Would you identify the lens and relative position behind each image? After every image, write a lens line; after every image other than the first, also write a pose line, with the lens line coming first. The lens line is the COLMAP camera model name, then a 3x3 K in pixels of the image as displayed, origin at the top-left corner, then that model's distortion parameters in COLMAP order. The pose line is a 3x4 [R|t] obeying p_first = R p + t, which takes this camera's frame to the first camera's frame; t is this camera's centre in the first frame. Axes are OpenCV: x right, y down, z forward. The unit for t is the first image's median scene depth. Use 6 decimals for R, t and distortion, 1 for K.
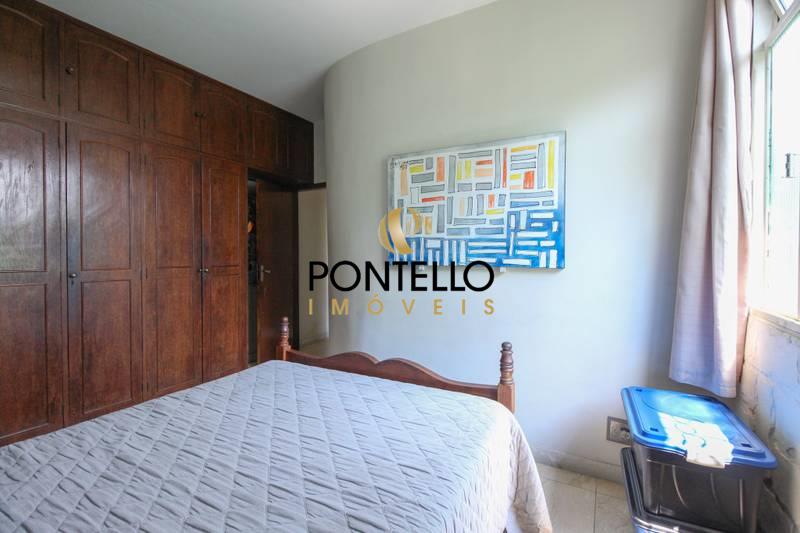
lens RADIAL K [[369.9, 0, 406.9], [0, 369.9, 262.7], [0, 0, 1]] dist [0.026514, -0.018214]
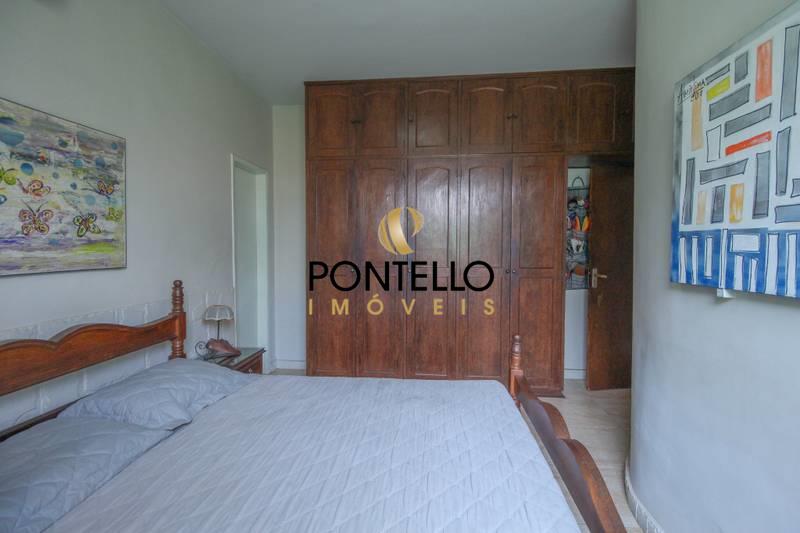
lens RADIAL K [[369.9, 0, 406.9], [0, 369.9, 262.7], [0, 0, 1]] dist [0.026514, -0.018214]
pose [[0.390566, 0.033061, -0.919981, 0.327595], [-0.020586, 0.999419, 0.027176, -0.030779], [0.920345, 0.008324, 0.391020, 0.439686]]
